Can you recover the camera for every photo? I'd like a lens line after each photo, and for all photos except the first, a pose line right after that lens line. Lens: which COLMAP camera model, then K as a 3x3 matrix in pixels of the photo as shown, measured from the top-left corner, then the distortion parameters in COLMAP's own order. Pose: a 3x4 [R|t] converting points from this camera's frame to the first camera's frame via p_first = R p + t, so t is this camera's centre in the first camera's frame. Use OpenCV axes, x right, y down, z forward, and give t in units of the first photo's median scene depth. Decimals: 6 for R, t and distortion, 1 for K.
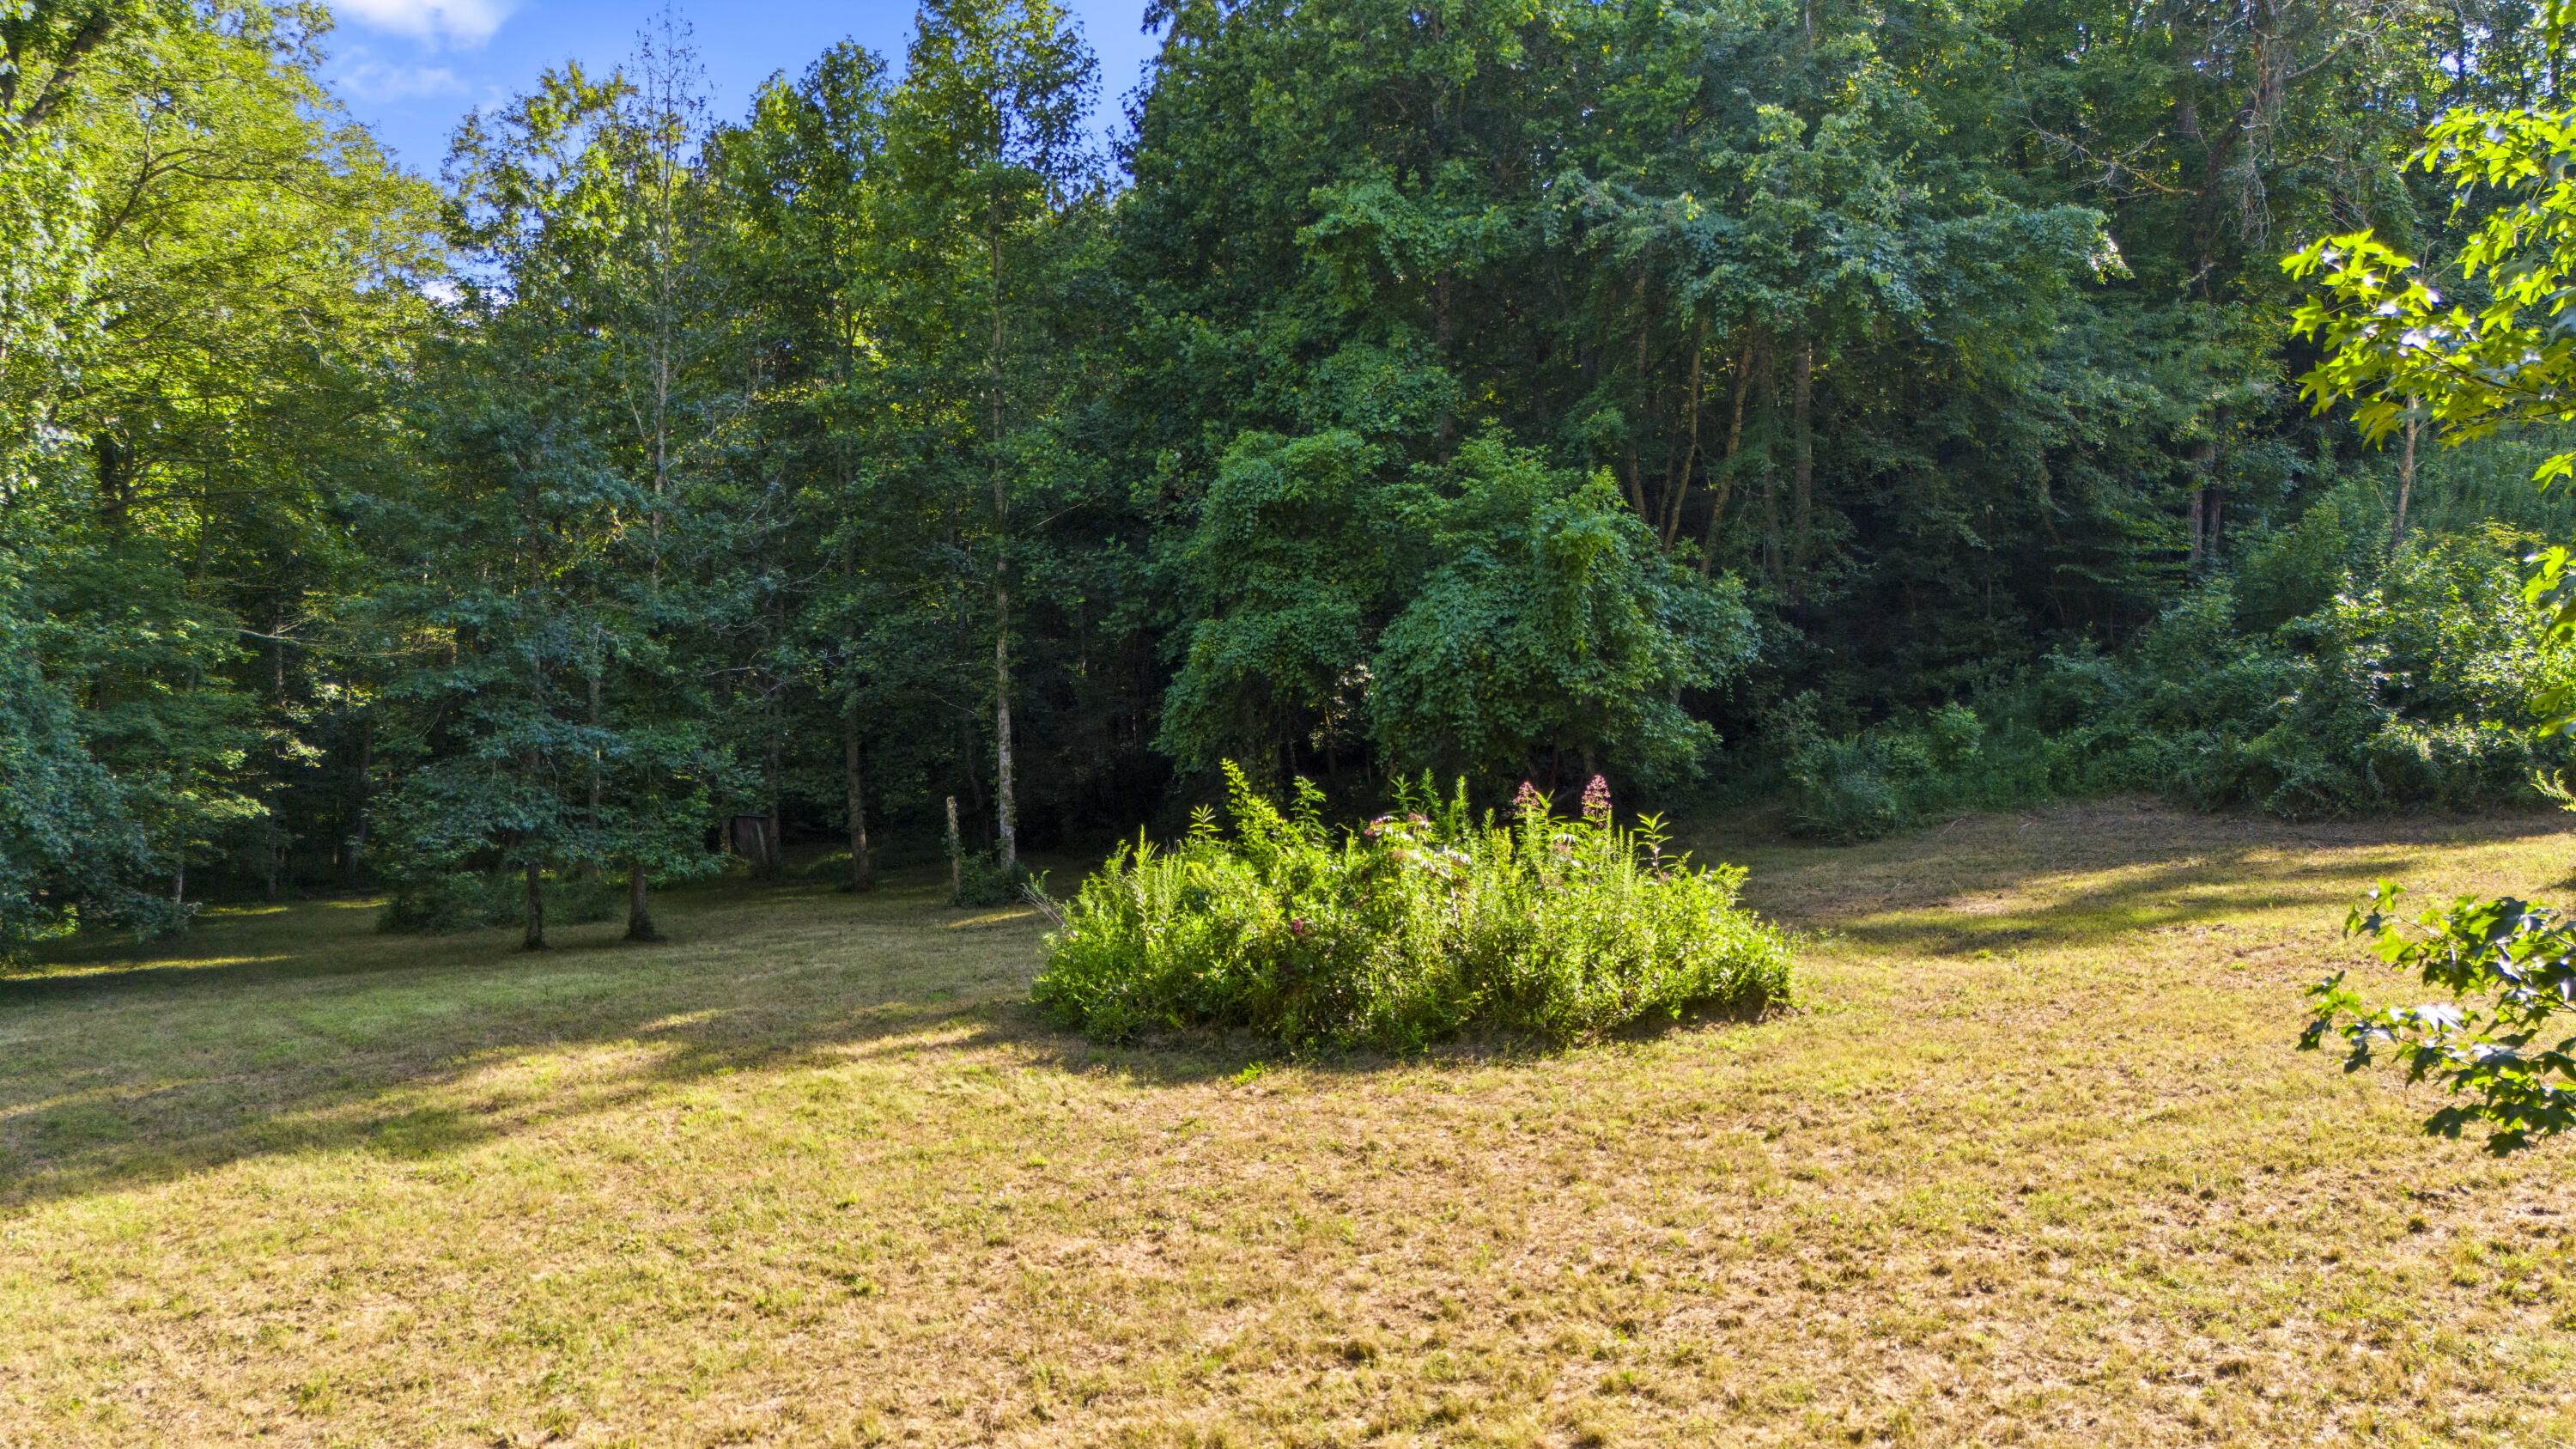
lens RADIAL K [[1769.2, 0, 1287.1], [0, 1769.2, 714.1], [0, 0, 1]] dist [0.056708, -0.003932]
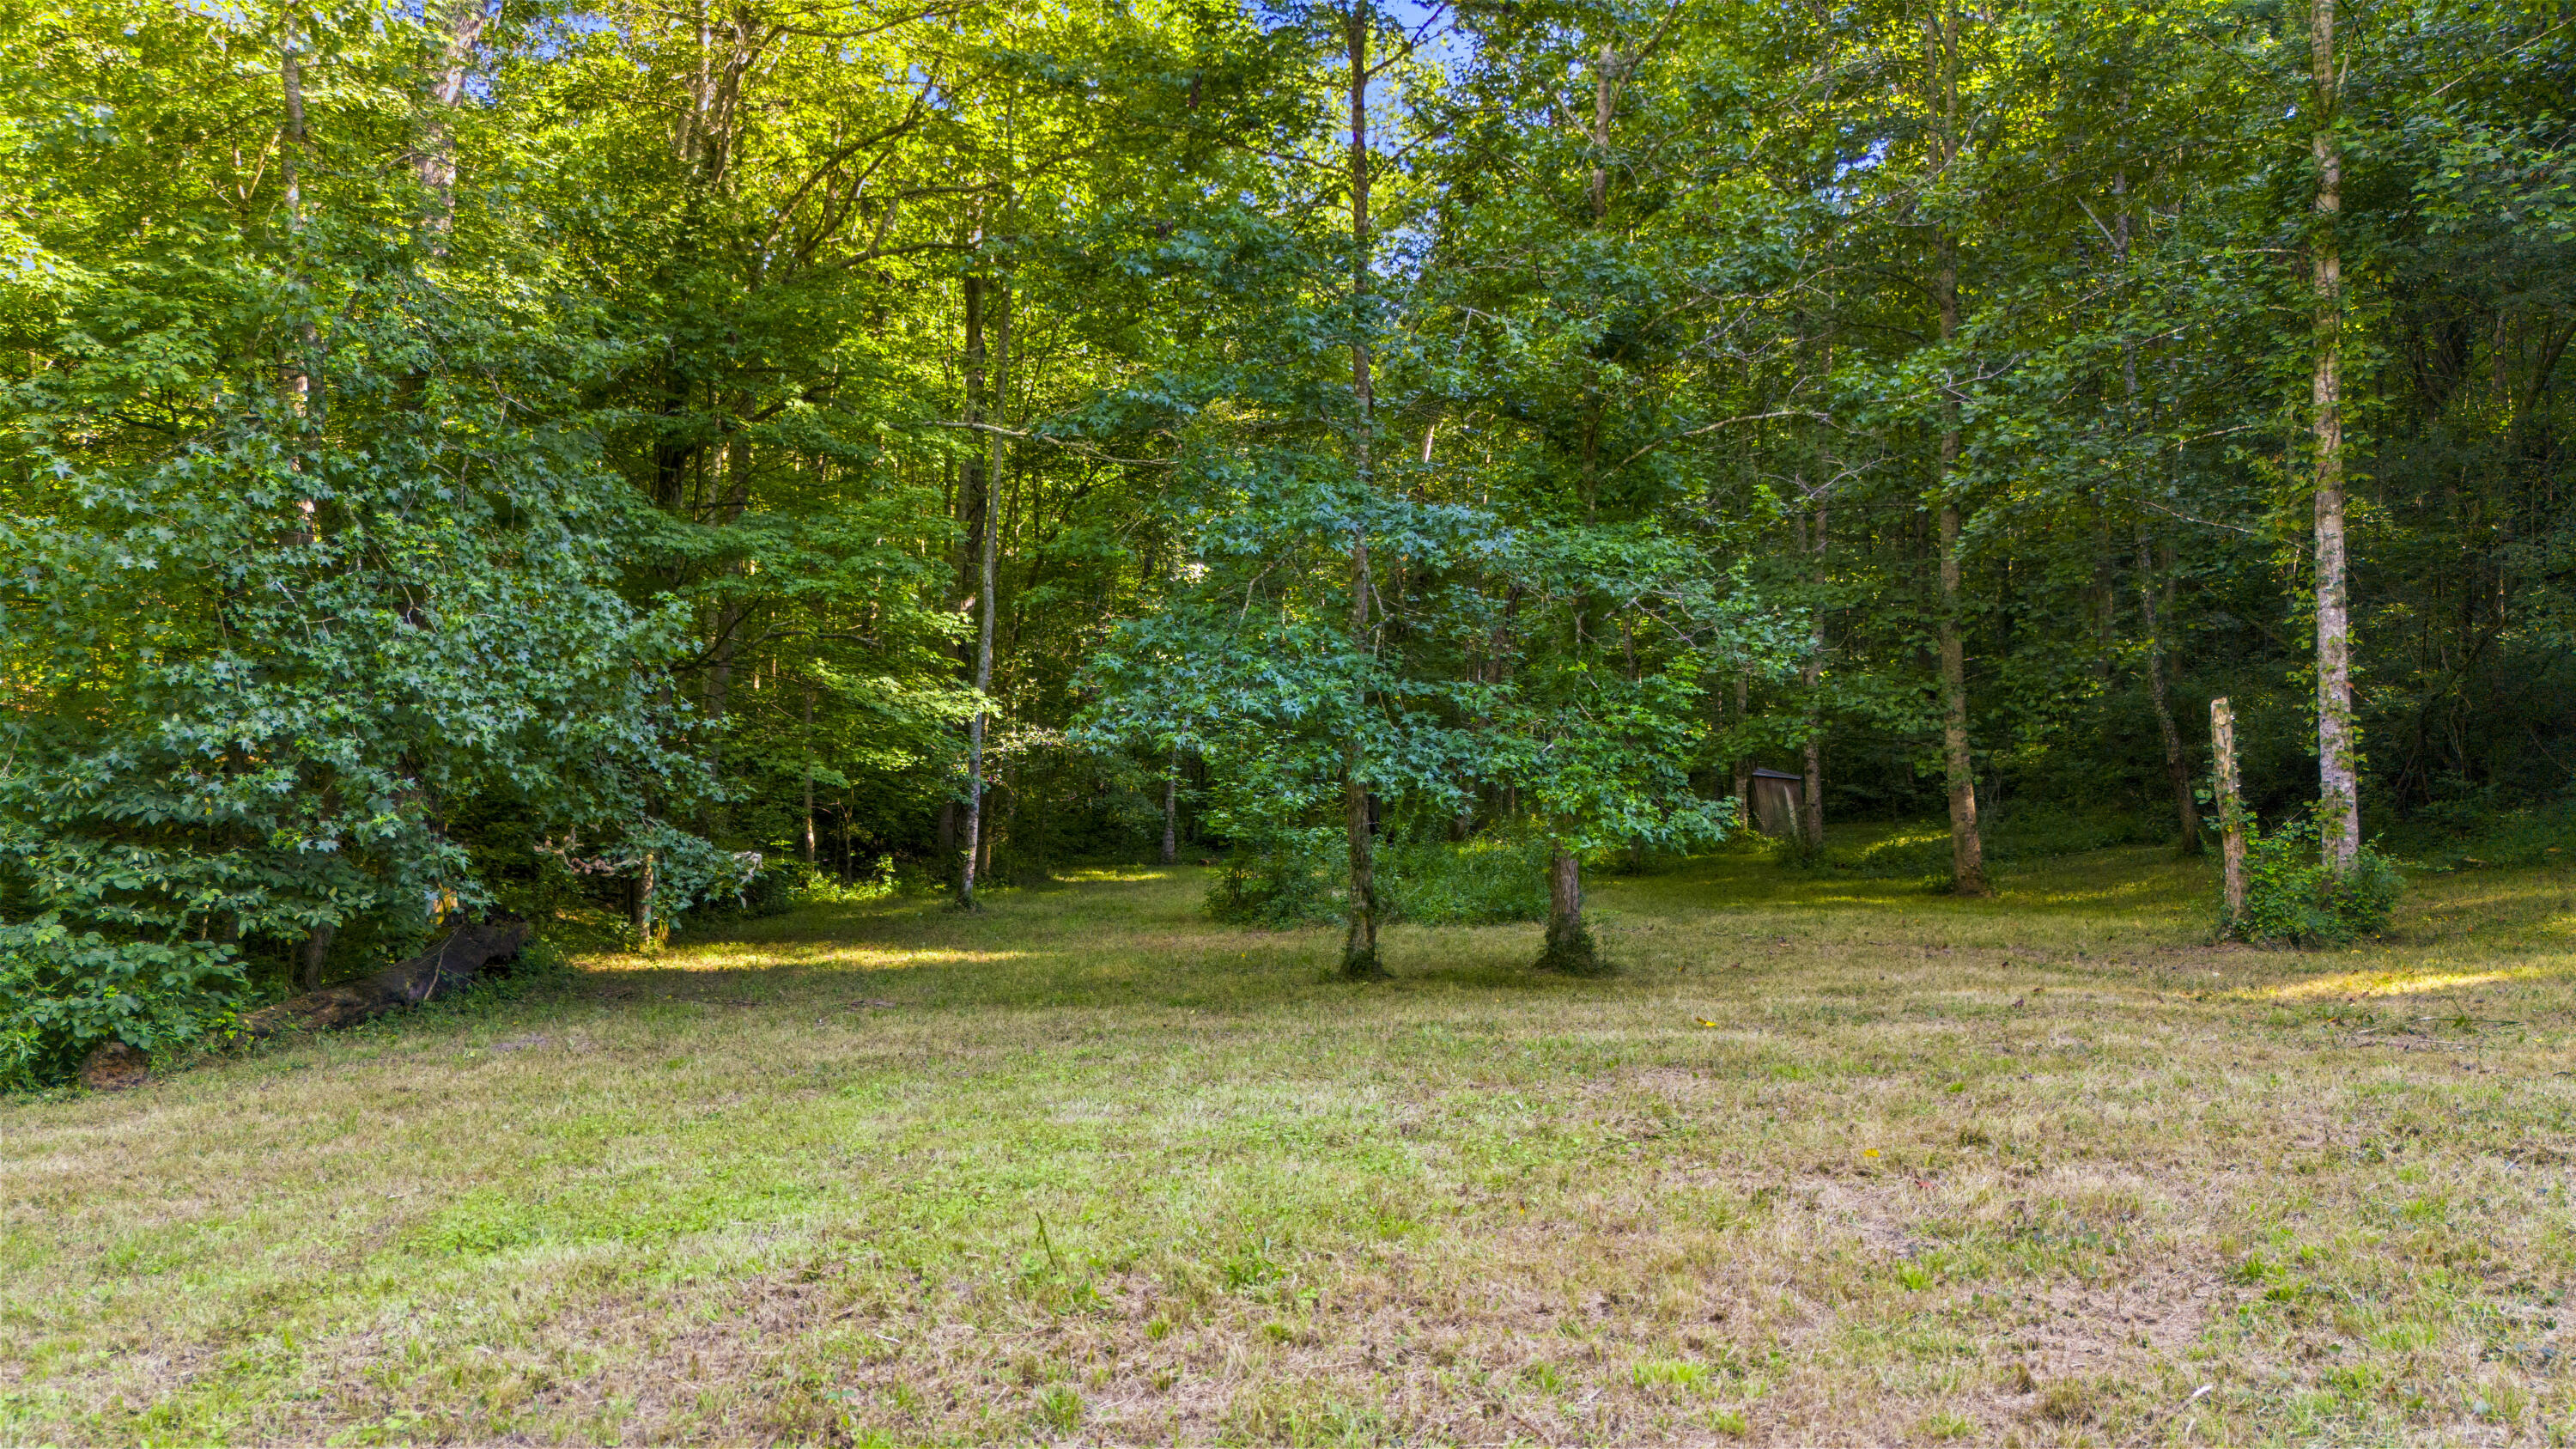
lens RADIAL K [[1769.2, 0, 1284.8], [0, 1769.2, 710.9], [0, 0, 1]] dist [0.056708, -0.003932]
pose [[0.849545, -0.006386, -0.527477, -0.149780], [0.007113, 0.999974, -0.000650, 0.047879], [0.527468, -0.003200, 0.849569, 0.477994]]
